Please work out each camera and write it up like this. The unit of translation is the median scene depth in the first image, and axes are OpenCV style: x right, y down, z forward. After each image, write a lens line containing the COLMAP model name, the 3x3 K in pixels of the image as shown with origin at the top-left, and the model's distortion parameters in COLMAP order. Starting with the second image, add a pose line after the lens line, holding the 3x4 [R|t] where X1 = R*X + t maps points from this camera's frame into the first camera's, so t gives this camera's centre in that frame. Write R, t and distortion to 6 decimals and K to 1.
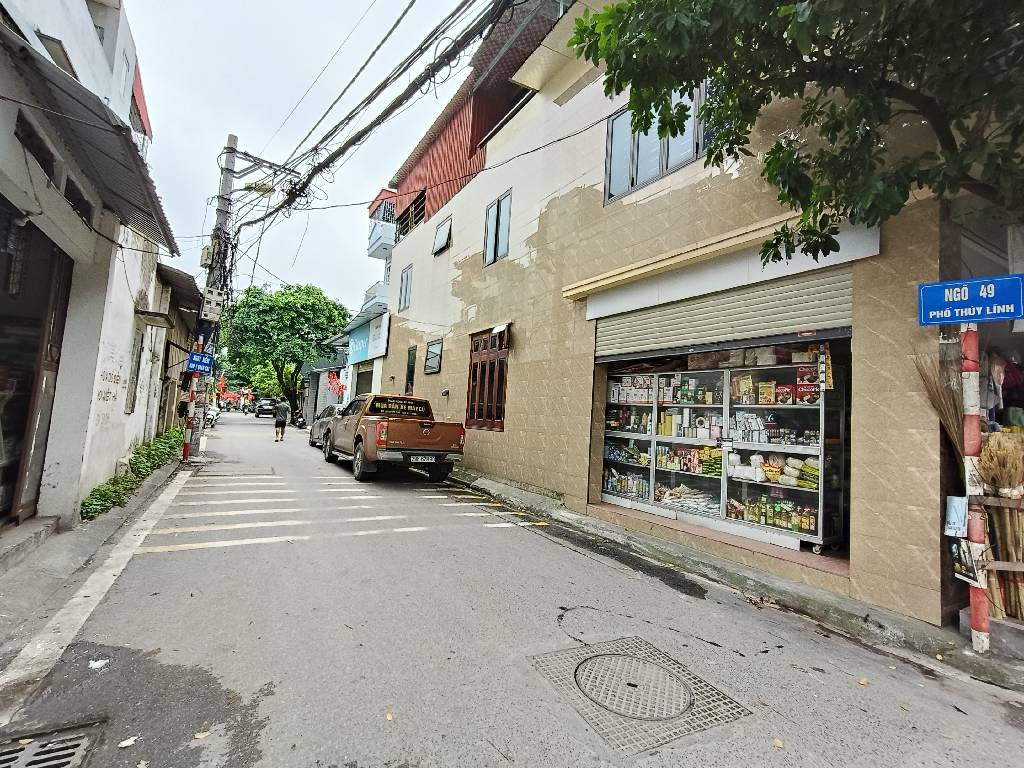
lens RADIAL K [[481.1, 0, 512.0], [0, 481.1, 384.0], [0, 0, 1]] dist [-0.000510, -0.000223]
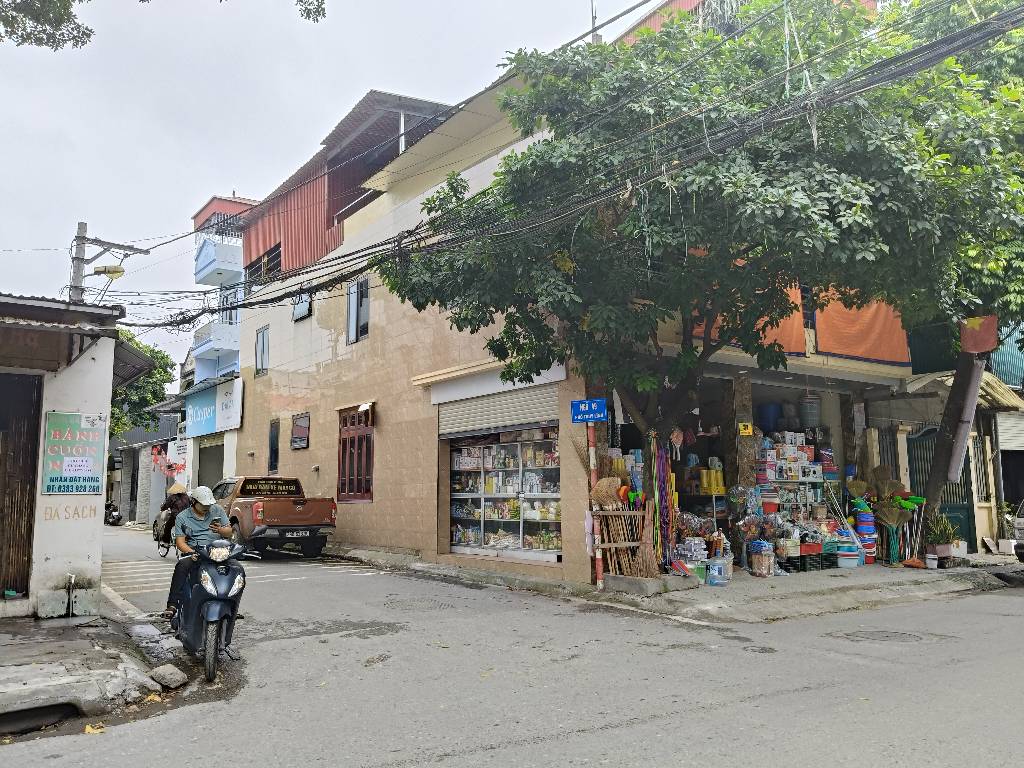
lens RADIAL K [[781.5, 0, 512.0], [0, 781.5, 384.0], [0, 0, 1]] dist [0.218065, -0.524873]
pose [[0.992139, -0.058093, 0.110844, 0.143842], [0.064663, 0.996299, -0.056630, -0.059008], [-0.107144, 0.063352, 0.992223, -1.044082]]
